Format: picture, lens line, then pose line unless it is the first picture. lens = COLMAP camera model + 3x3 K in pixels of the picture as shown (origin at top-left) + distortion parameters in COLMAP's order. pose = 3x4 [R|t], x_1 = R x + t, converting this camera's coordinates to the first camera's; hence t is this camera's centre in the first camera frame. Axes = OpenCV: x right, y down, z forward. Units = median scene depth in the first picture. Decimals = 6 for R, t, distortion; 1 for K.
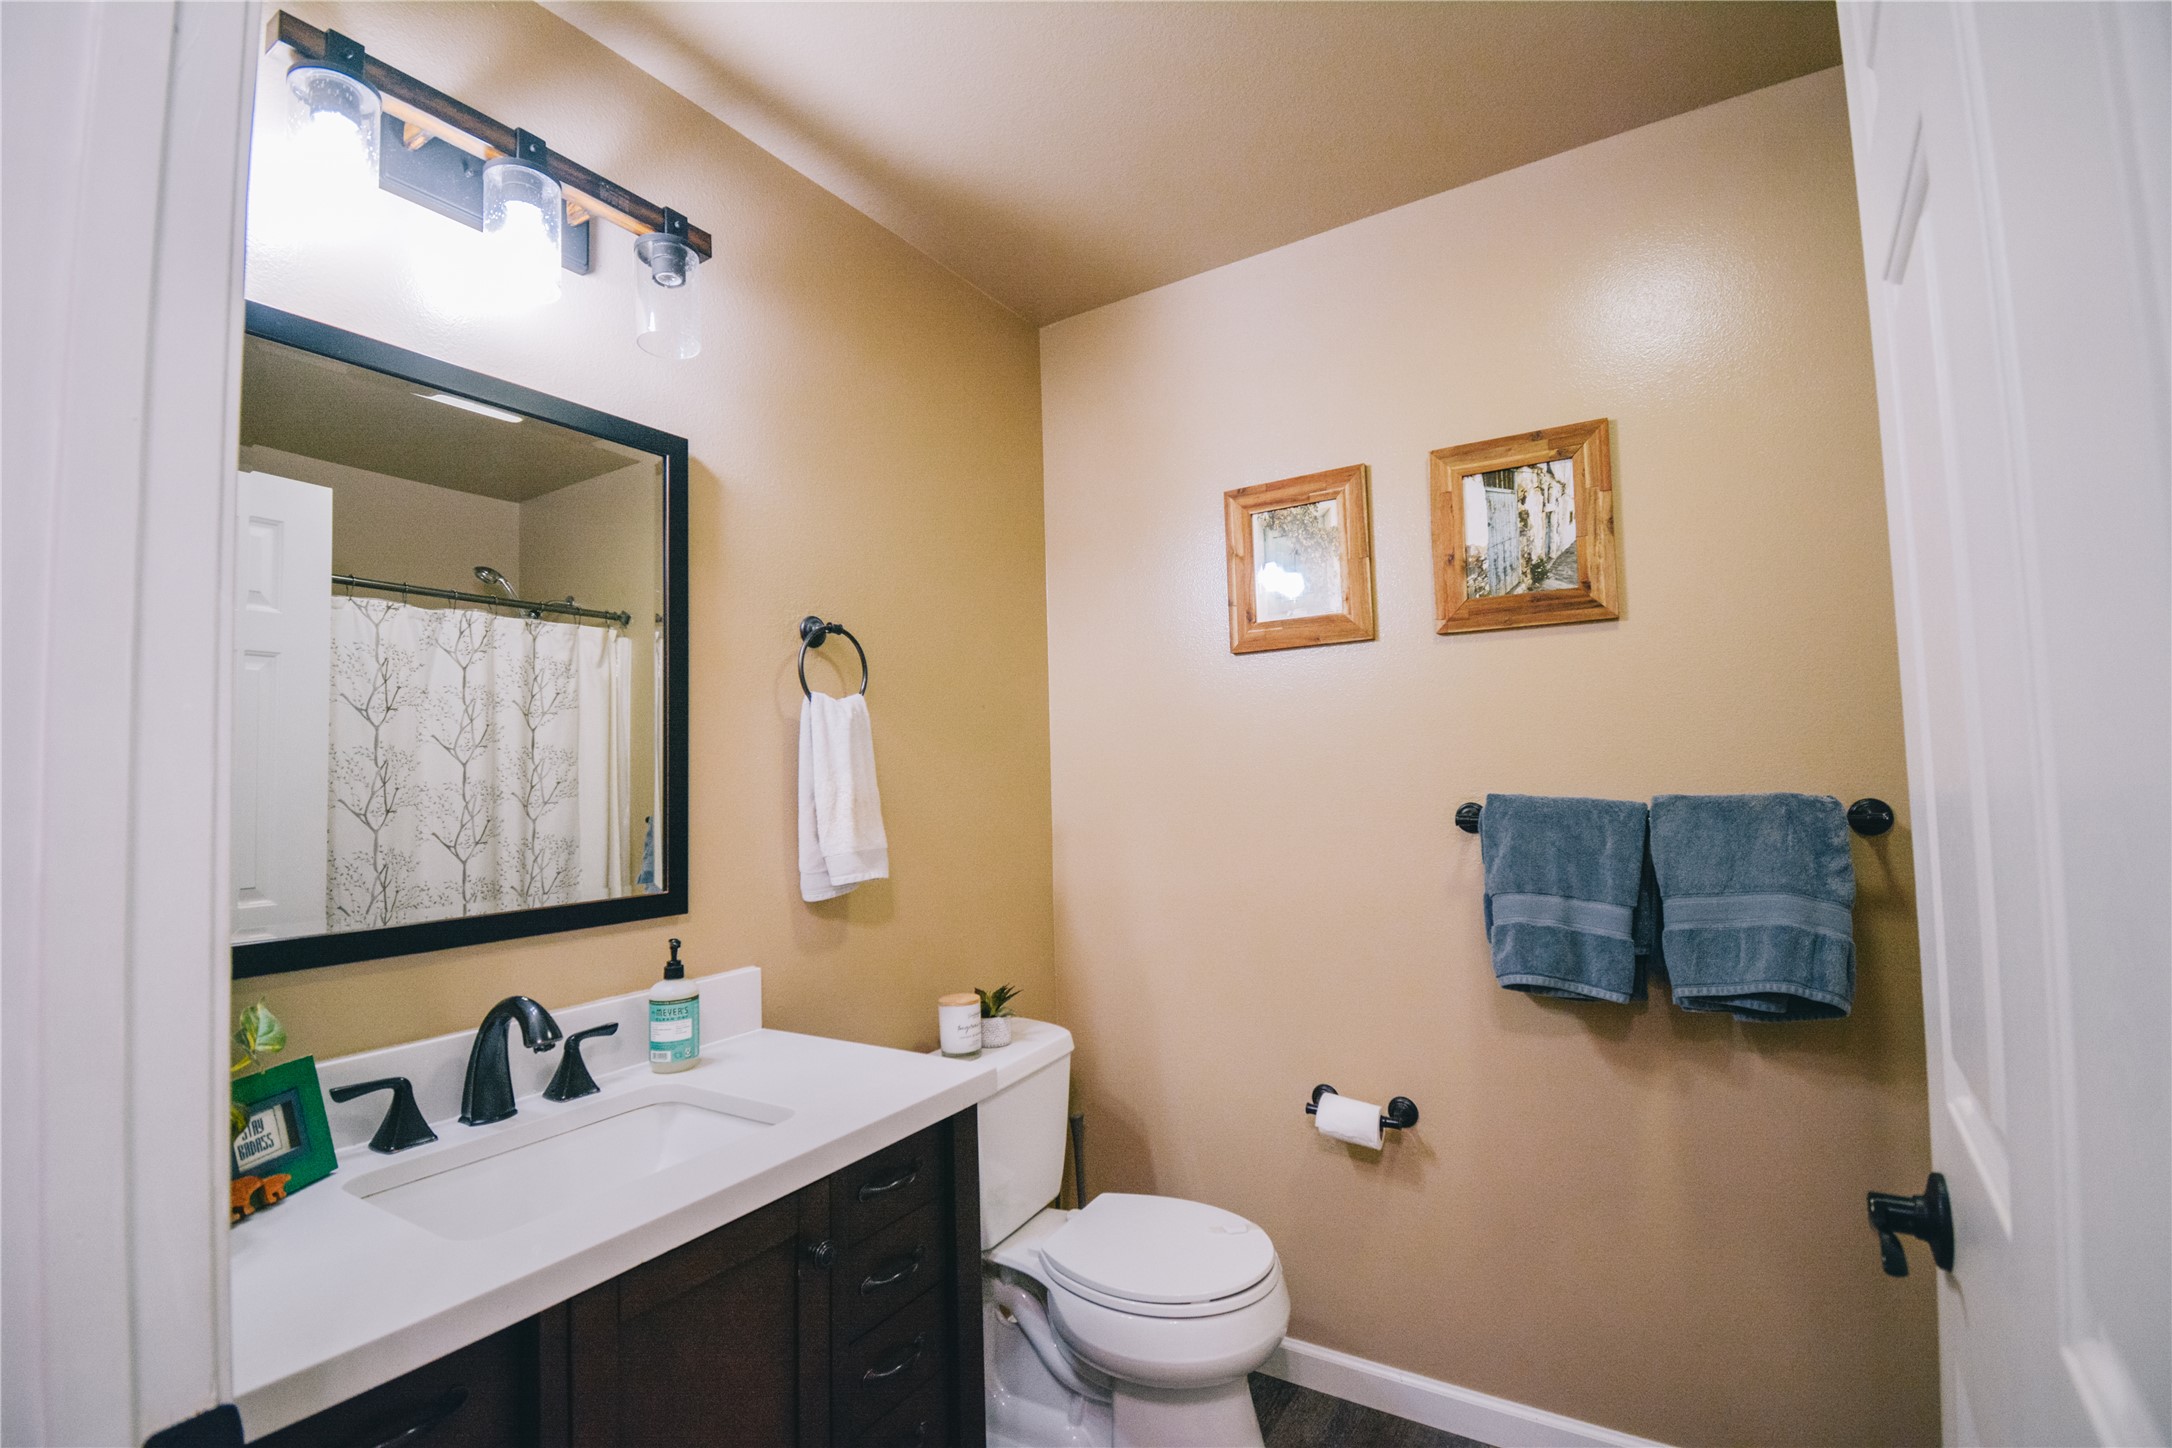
lens RADIAL K [[965.7, 0, 1078.2], [0, 965.7, 721.4], [0, 0, 1]] dist [0.008094, -0.019238]
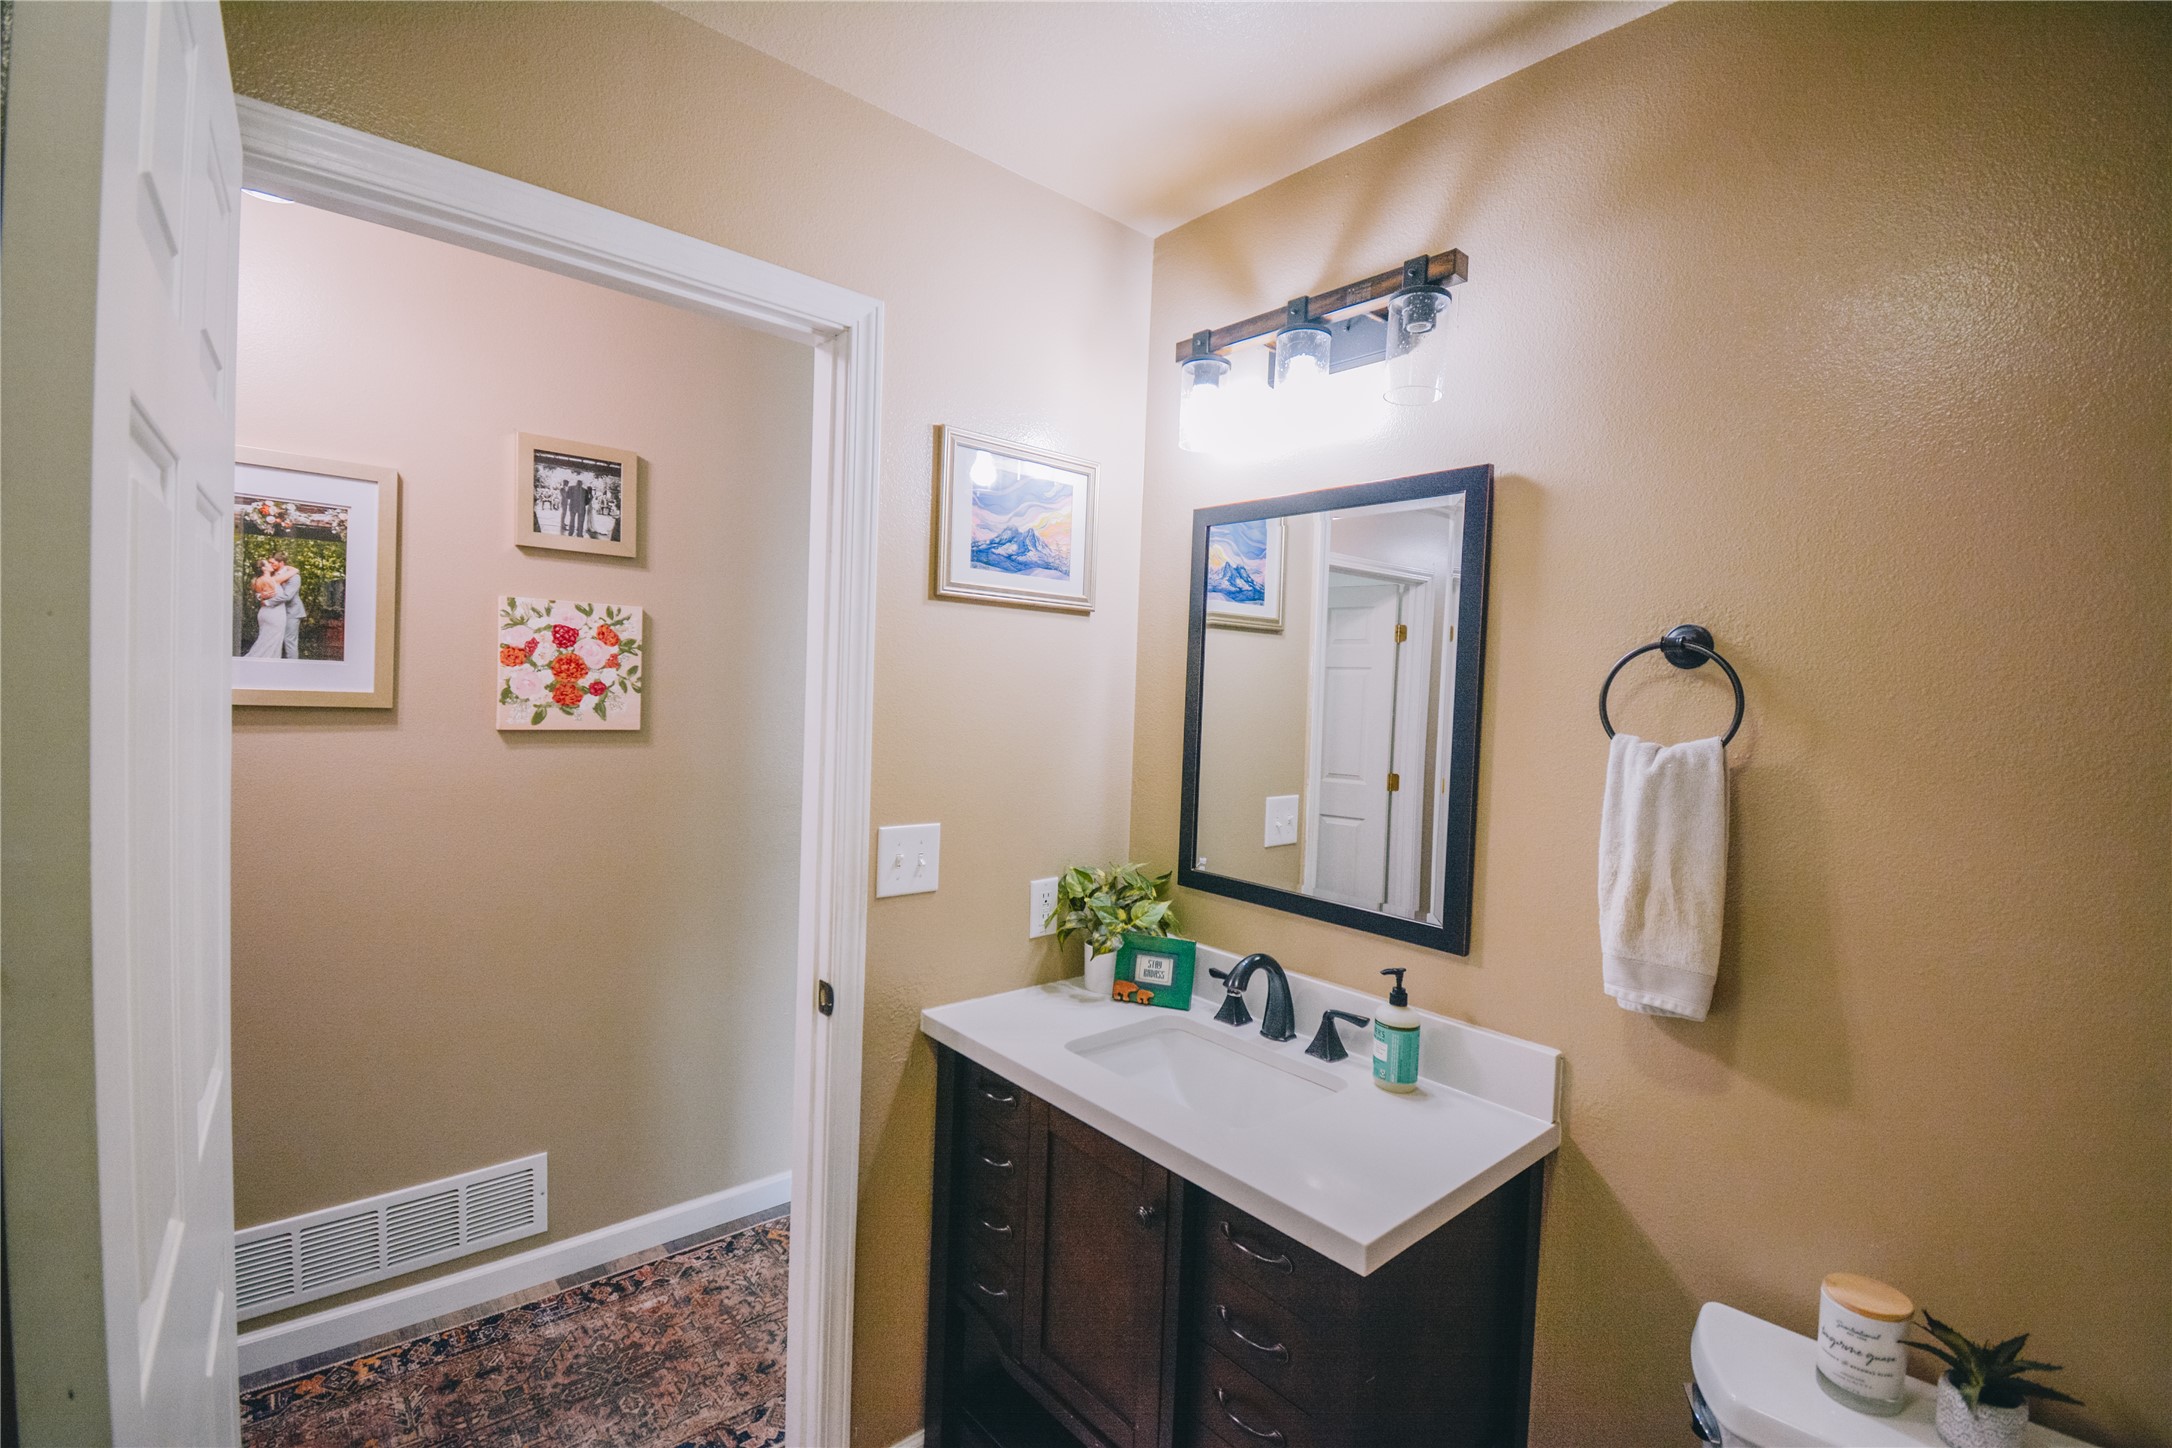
lens RADIAL K [[965.7, 0, 1086.2], [0, 965.7, 710.7], [0, 0, 1]] dist [0.008094, -0.019238]
pose [[-0.295552, 0.046488, -0.954195, 0.695010], [0.030289, 0.998769, 0.039278, -0.112300], [0.954846, -0.017293, -0.296596, 1.005775]]
